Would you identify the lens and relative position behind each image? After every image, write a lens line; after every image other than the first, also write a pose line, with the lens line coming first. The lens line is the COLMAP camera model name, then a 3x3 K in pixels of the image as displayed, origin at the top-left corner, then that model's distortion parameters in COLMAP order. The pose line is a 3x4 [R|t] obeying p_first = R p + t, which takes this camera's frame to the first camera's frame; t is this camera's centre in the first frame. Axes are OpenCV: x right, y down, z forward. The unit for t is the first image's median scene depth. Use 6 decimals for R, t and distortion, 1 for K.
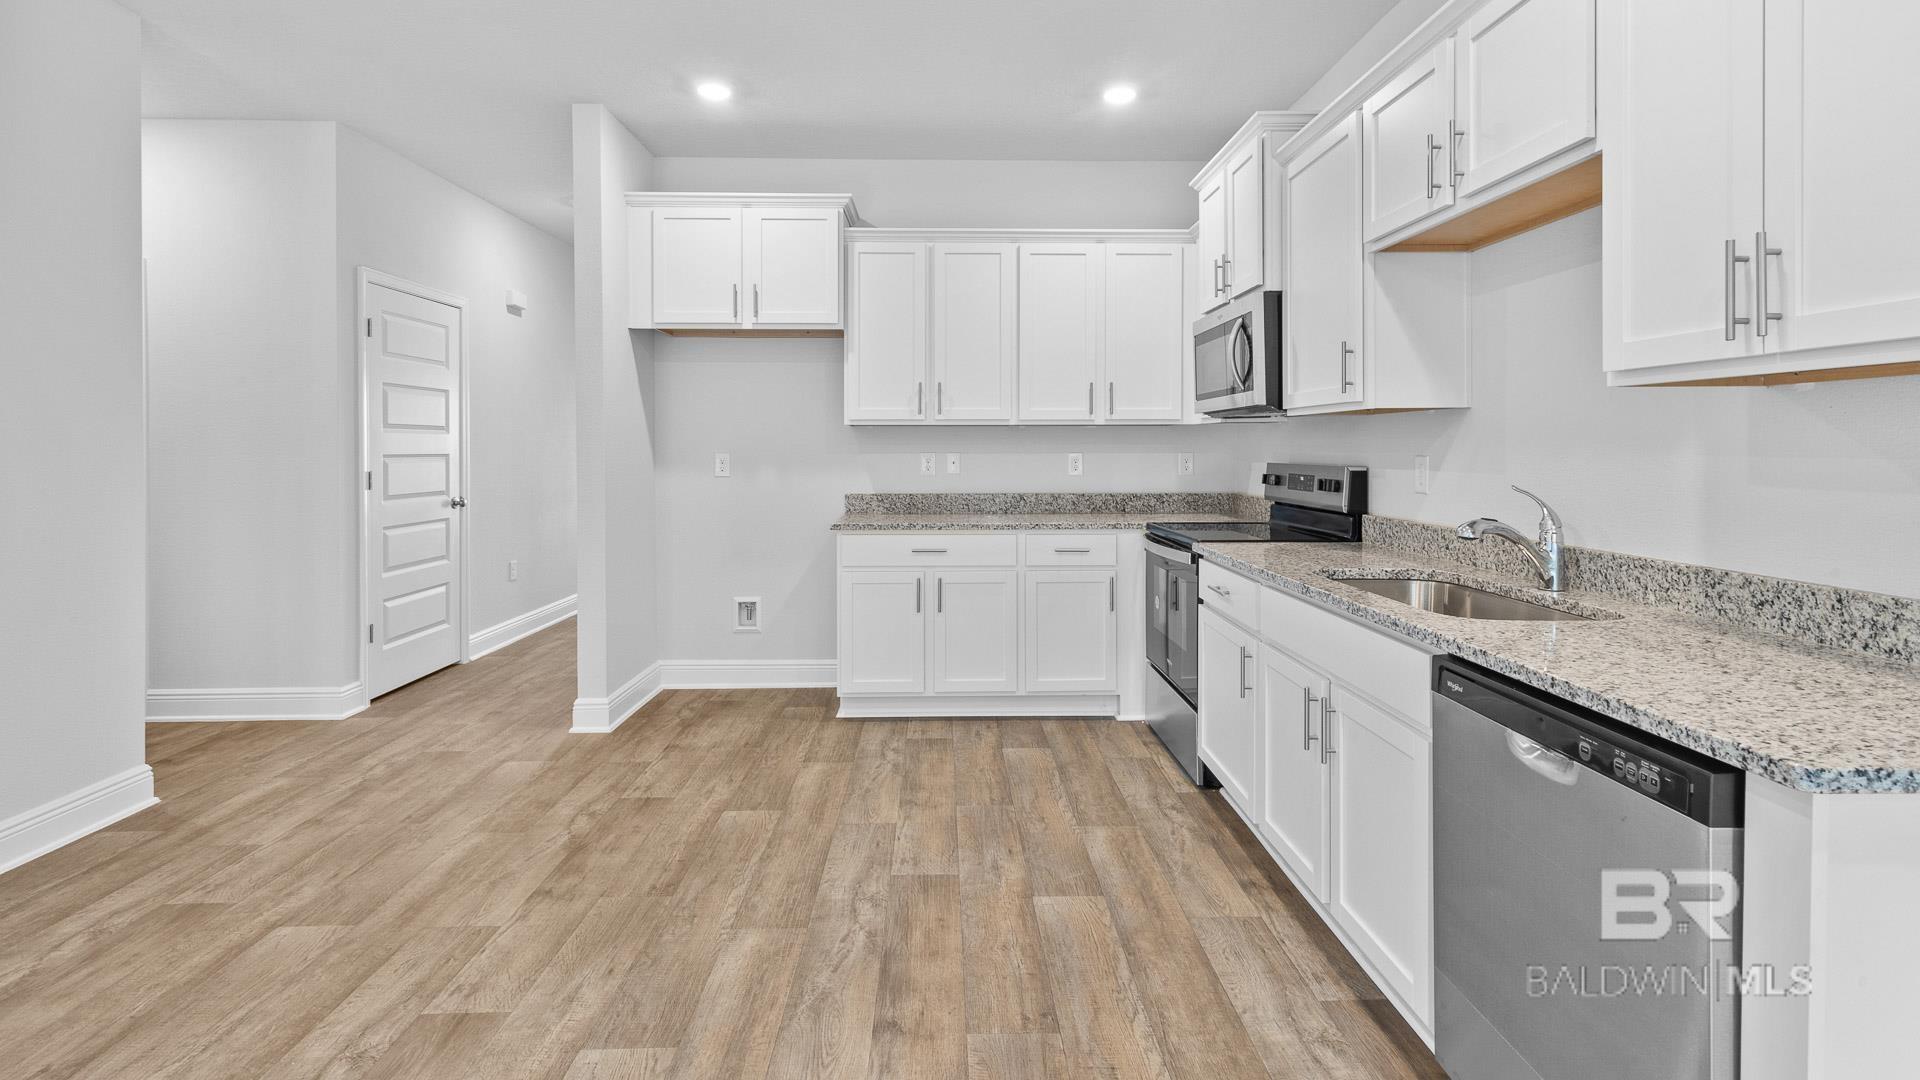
lens RADIAL K [[863.0, 0, 959.5], [0, 863.0, 500.1], [0, 0, 1]] dist [-0.018005, 0.000208]
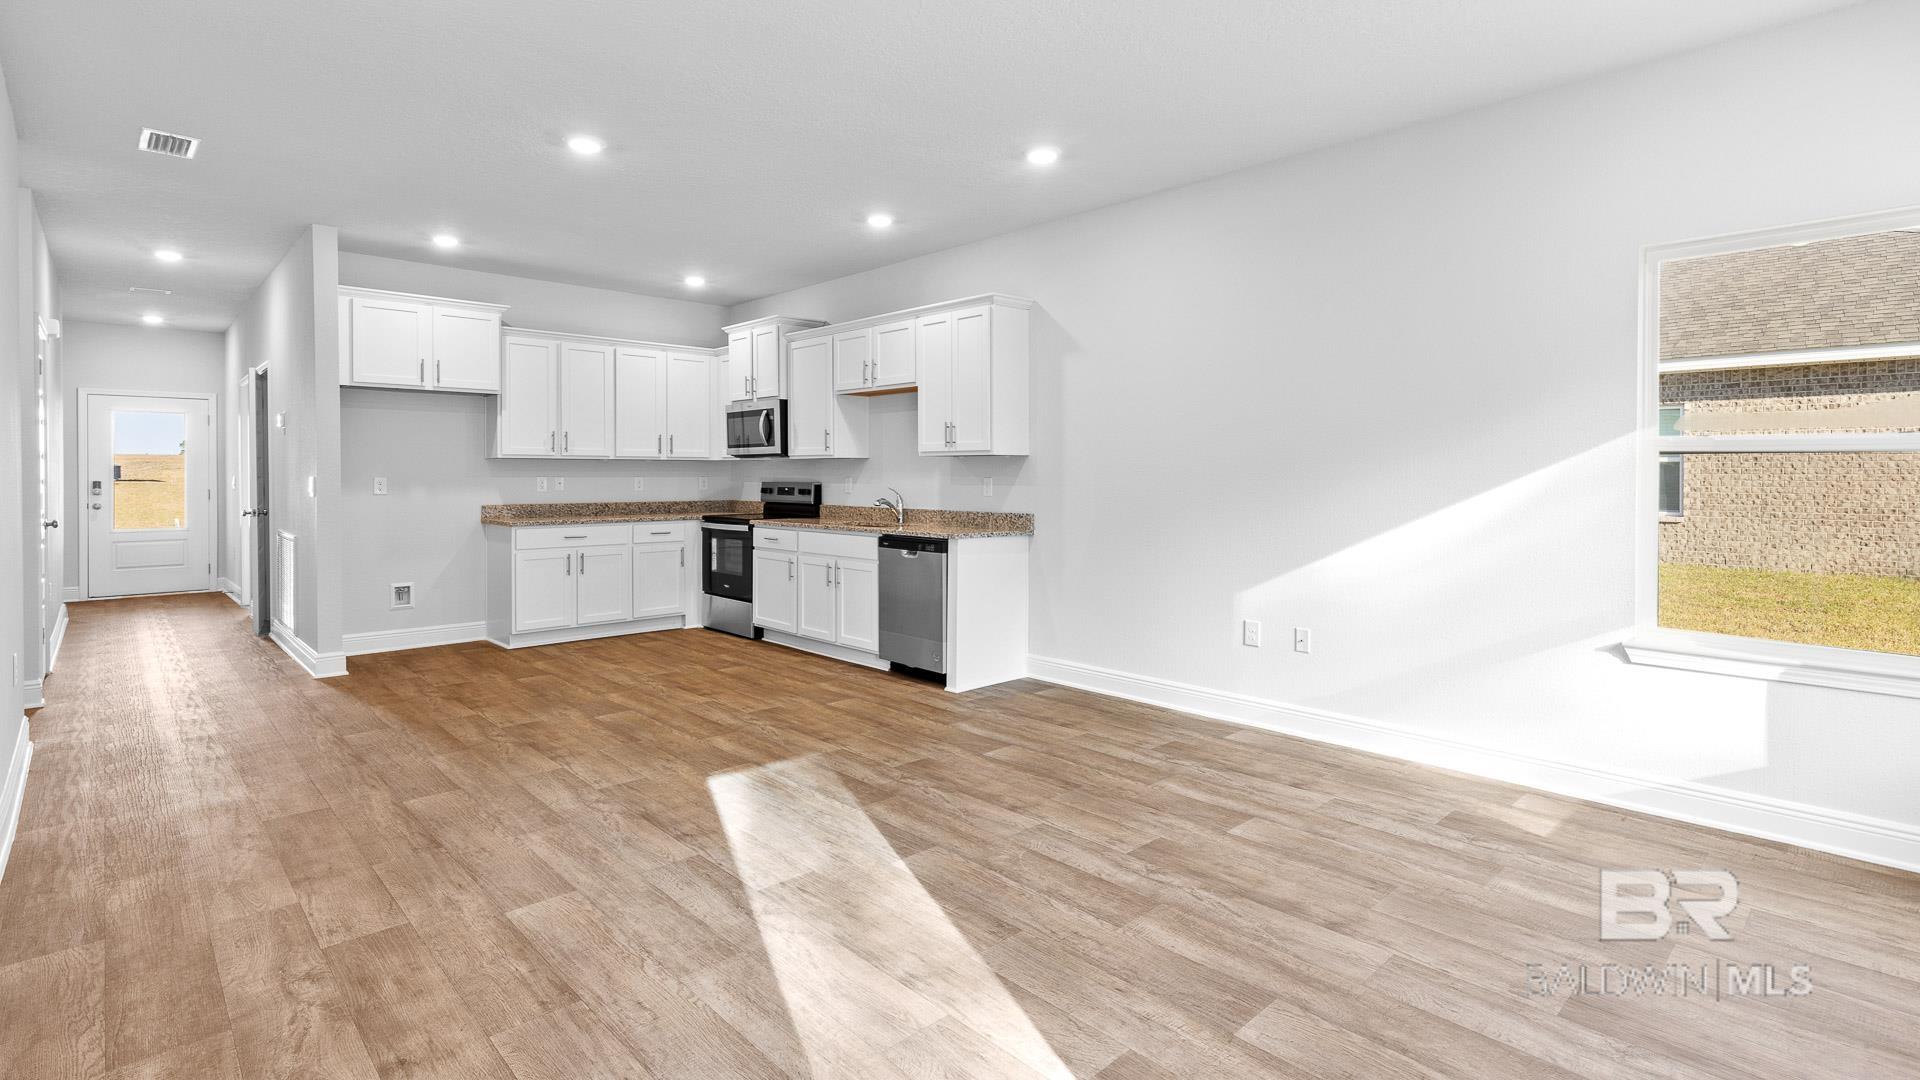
lens RADIAL K [[863.0, 0, 959.5], [0, 863.0, 500.1], [0, 0, 1]] dist [-0.018005, 0.000208]
pose [[0.757385, -0.017493, 0.652735, -0.701703], [0.035699, 0.999255, -0.014643, 0.050714], [-0.651992, 0.034392, 0.757445, -0.888493]]
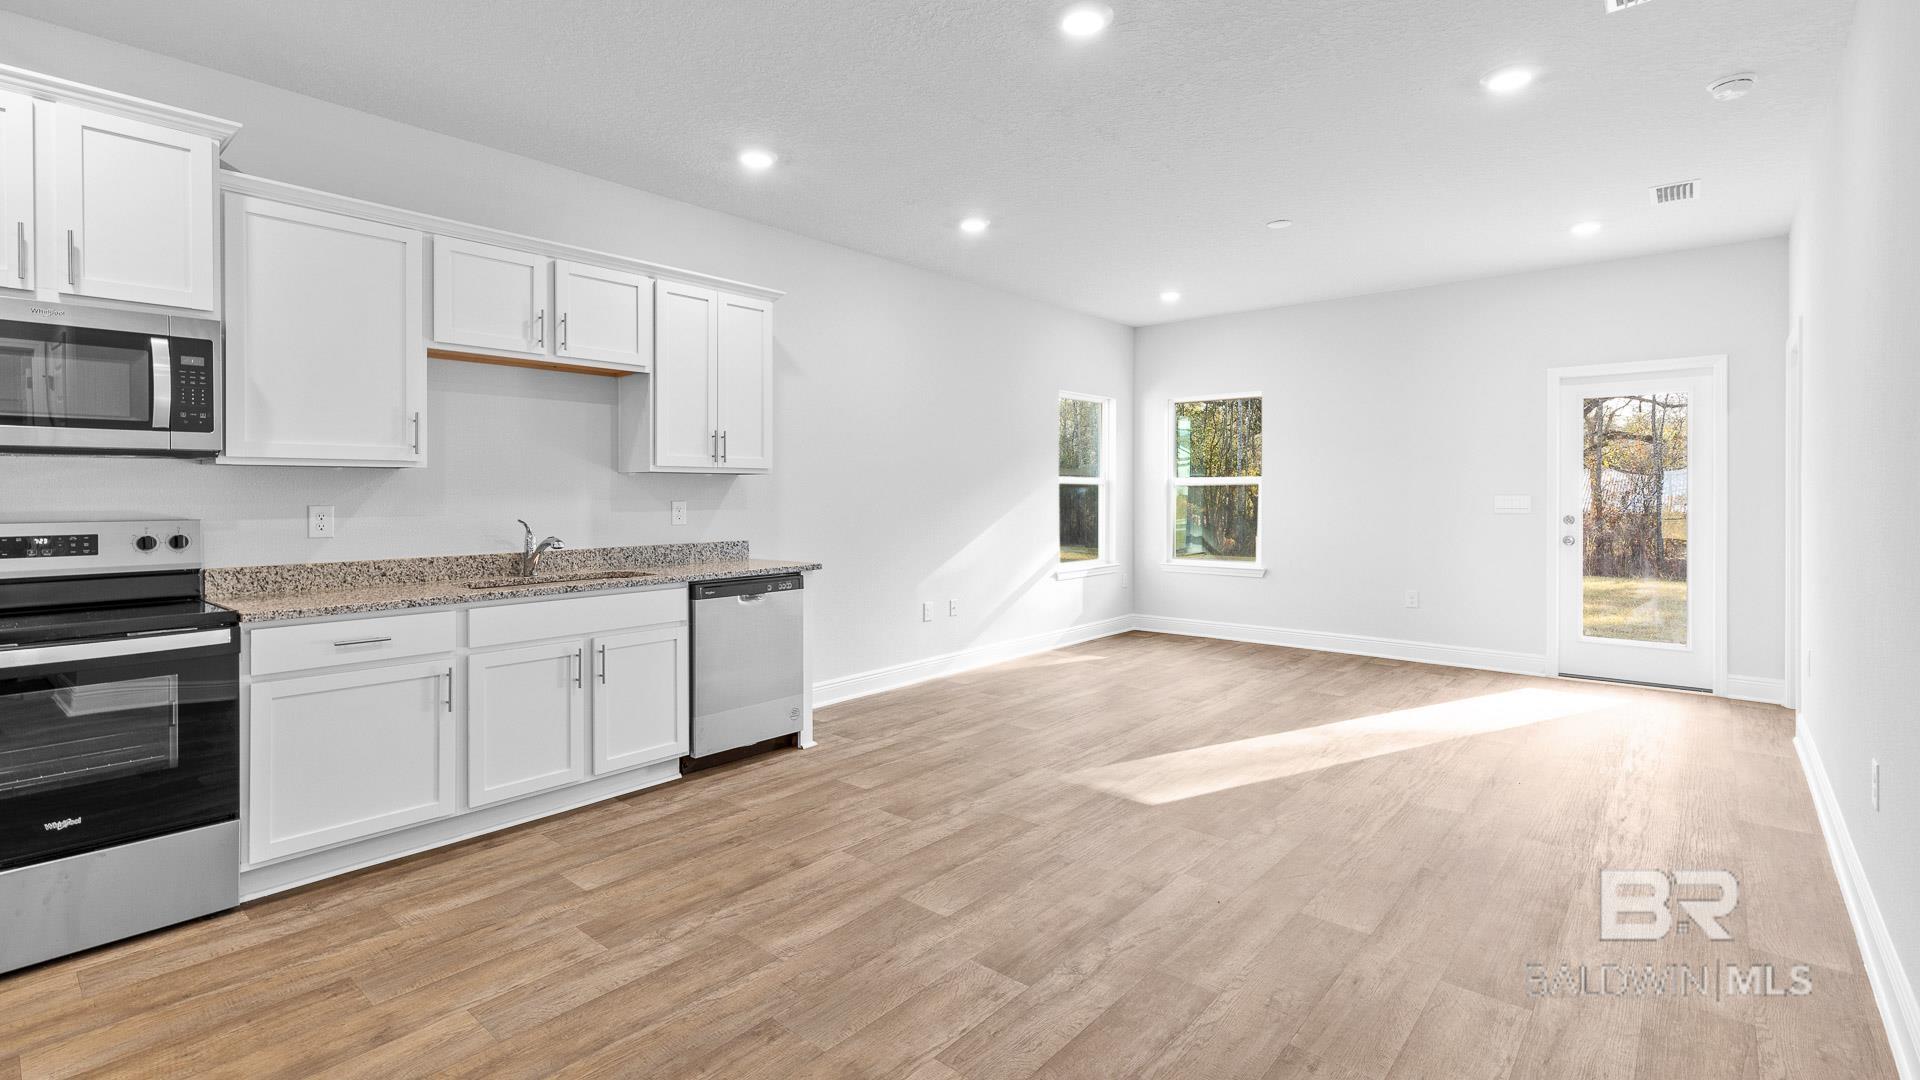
lens RADIAL K [[929.4, 0, 946.8], [0, 929.4, 483.4], [0, 0, 1]] dist [0.041595, 0.000274]
pose [[-0.725393, 0.005299, 0.688314, -0.857344], [0.041896, 0.998456, 0.036466, -0.081674], [-0.687058, 0.055290, -0.724496, 1.173782]]
